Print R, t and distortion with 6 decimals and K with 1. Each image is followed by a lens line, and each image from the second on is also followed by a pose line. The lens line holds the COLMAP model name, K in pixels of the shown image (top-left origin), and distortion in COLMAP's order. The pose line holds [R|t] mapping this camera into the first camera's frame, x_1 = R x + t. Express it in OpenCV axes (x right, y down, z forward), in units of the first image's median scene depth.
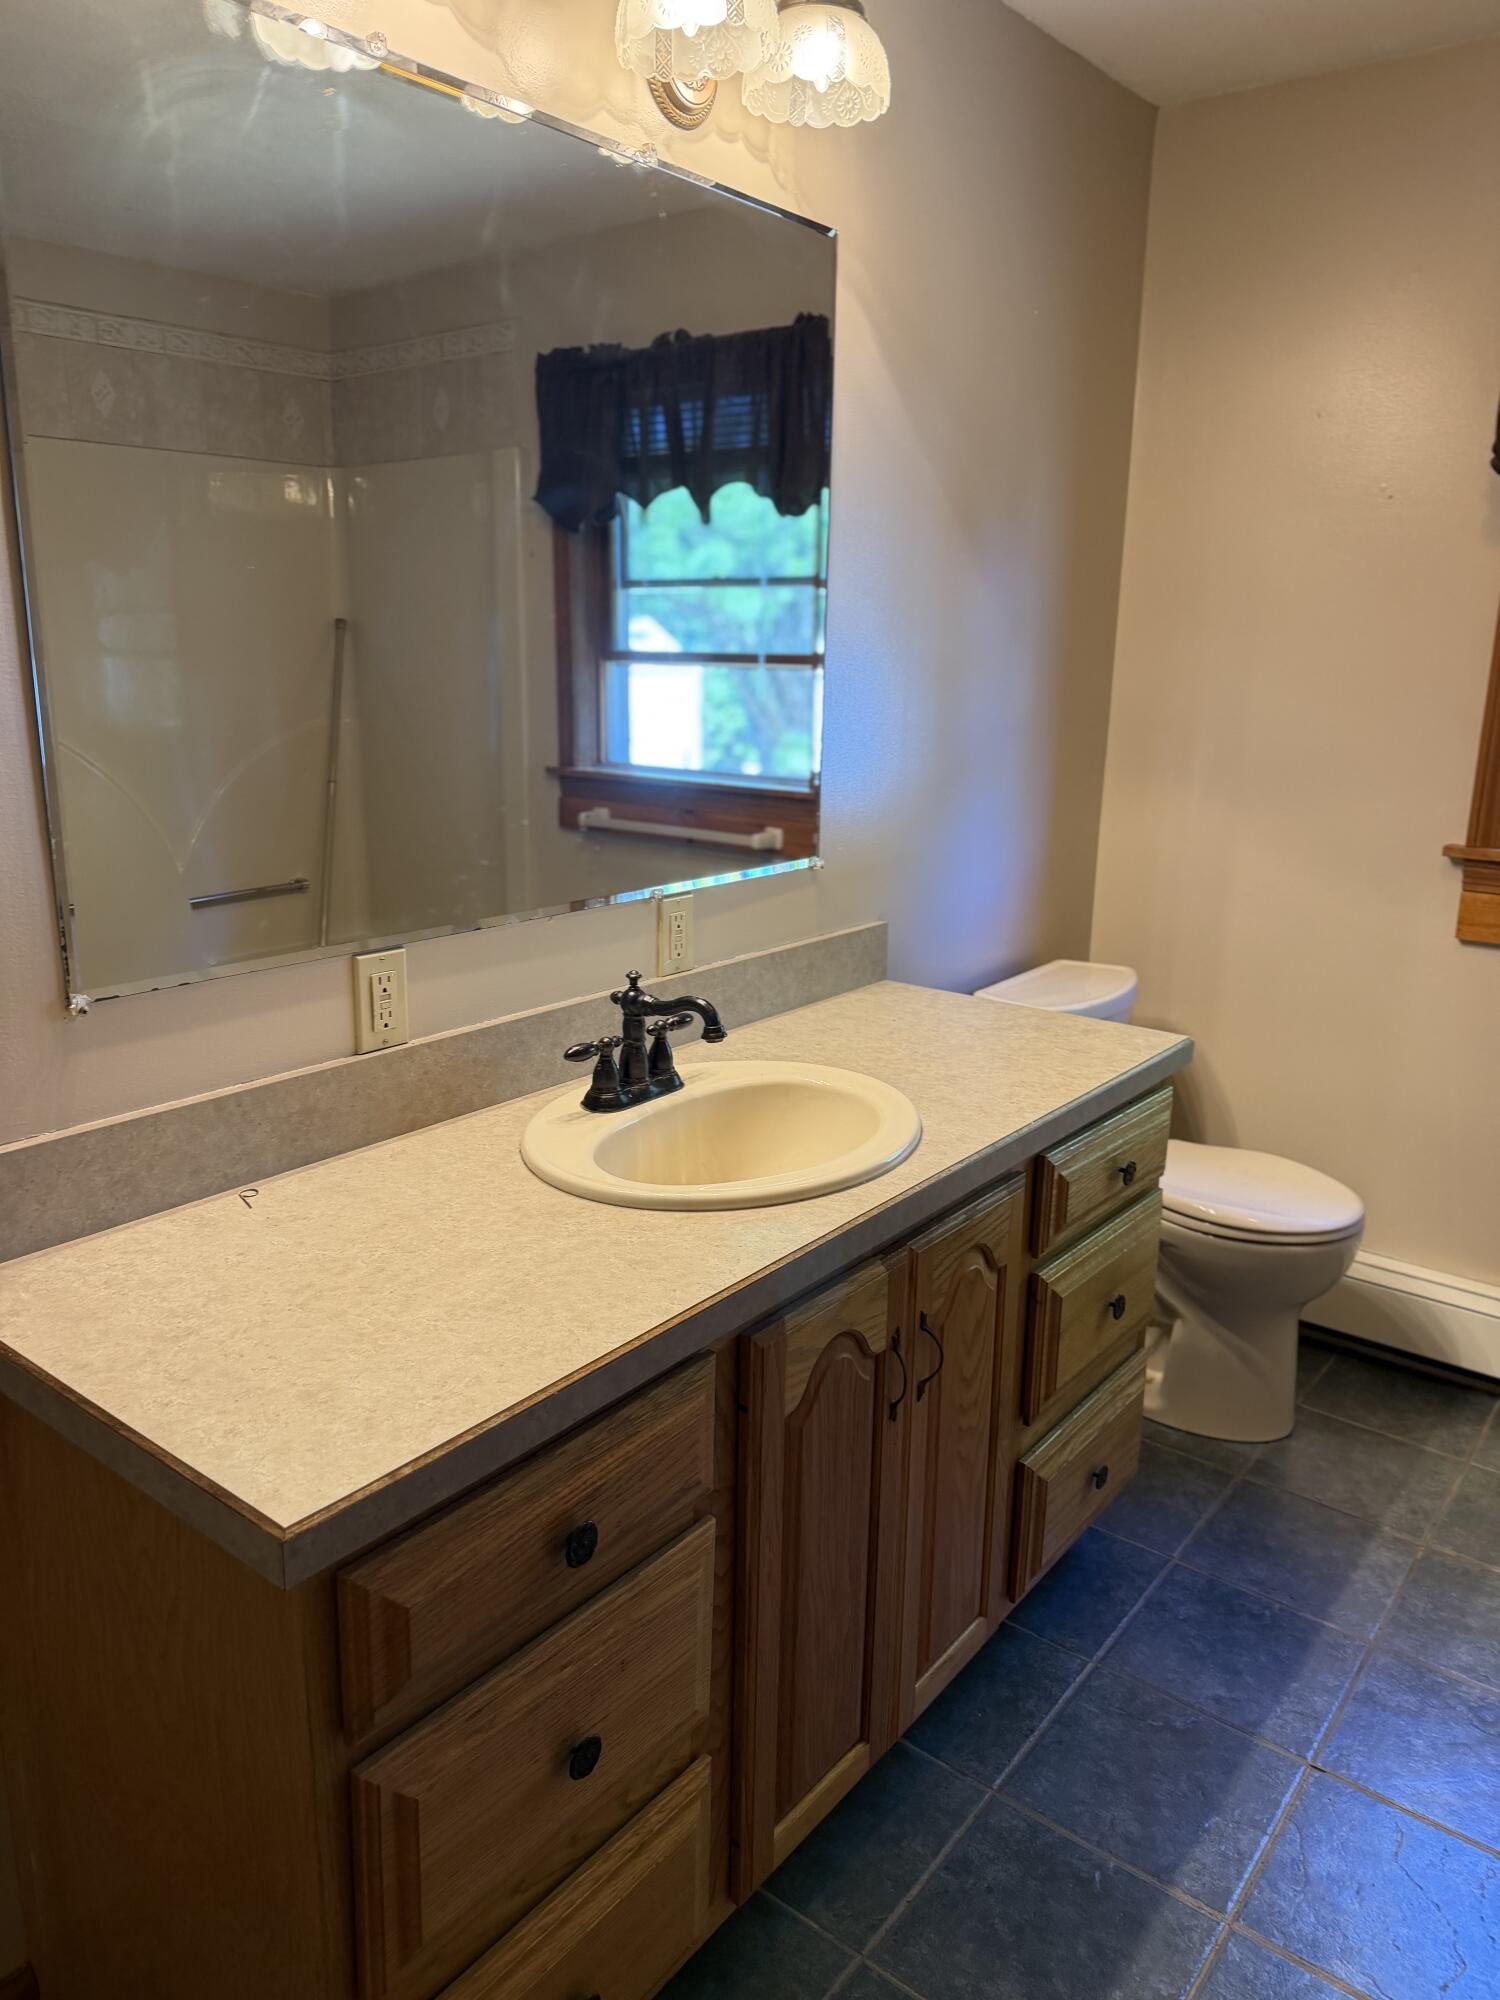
lens RADIAL K [[1424.9, 0, 742.7], [0, 1424.9, 1001.1], [0, 0, 1]] dist [0.081994, -0.099806]
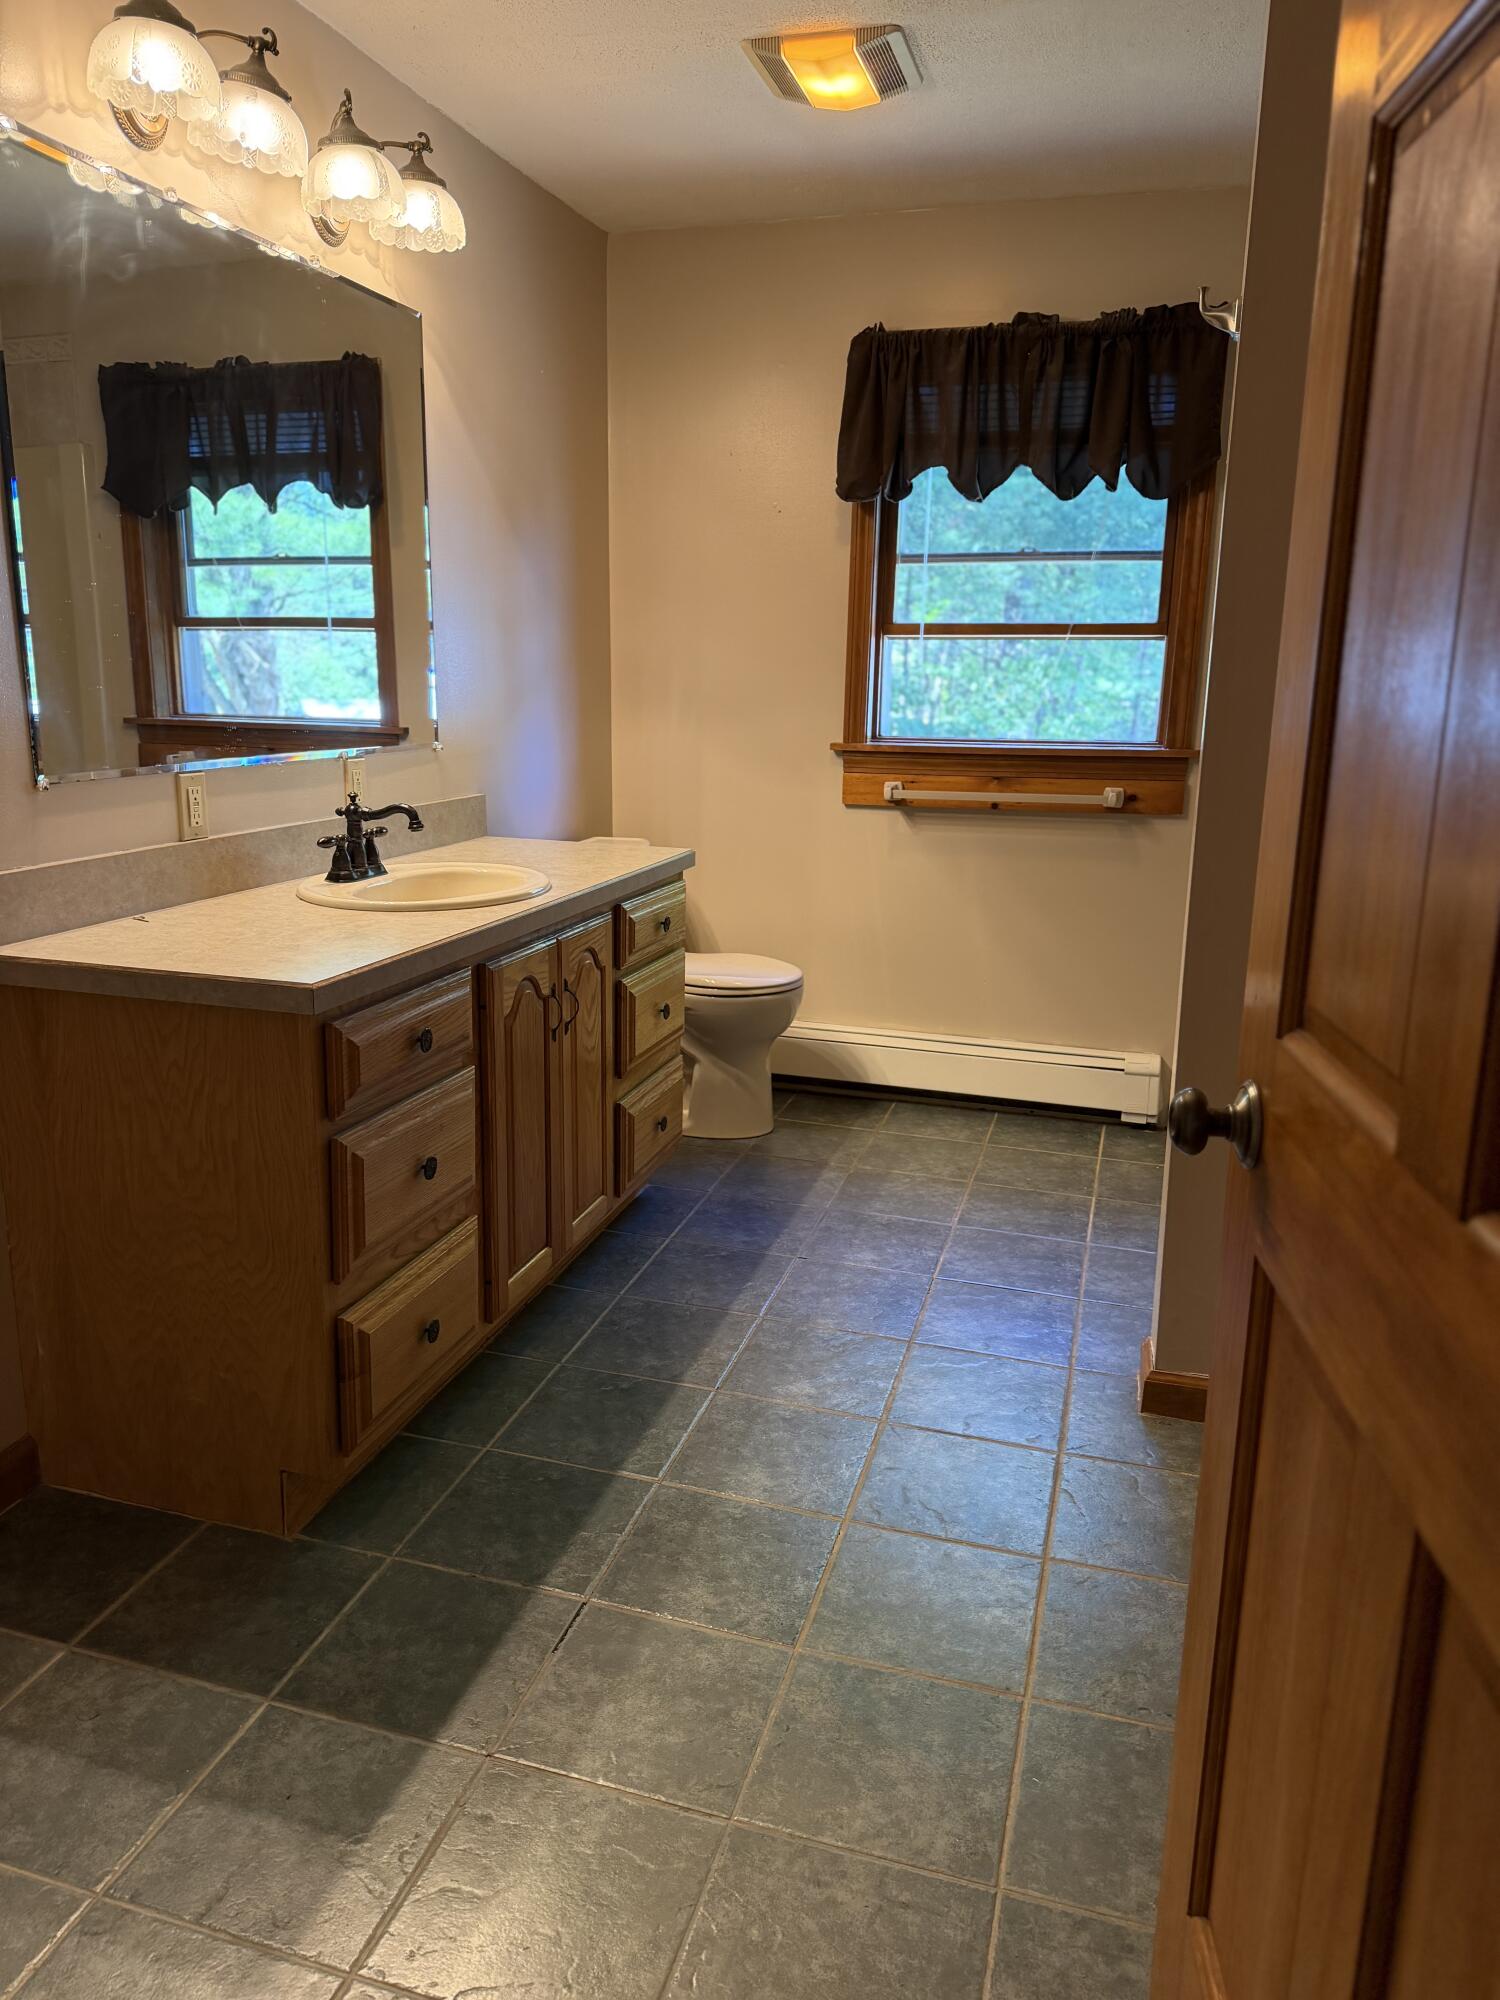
lens RADIAL K [[1424.9, 0, 744.9], [0, 1424.9, 1003.2], [0, 0, 1]] dist [0.081994, -0.099806]
pose [[0.930260, -0.082809, 0.357434, -0.232237], [0.087169, 0.996186, 0.003927, 0.214828], [-0.356396, 0.027504, 0.933930, -0.530876]]
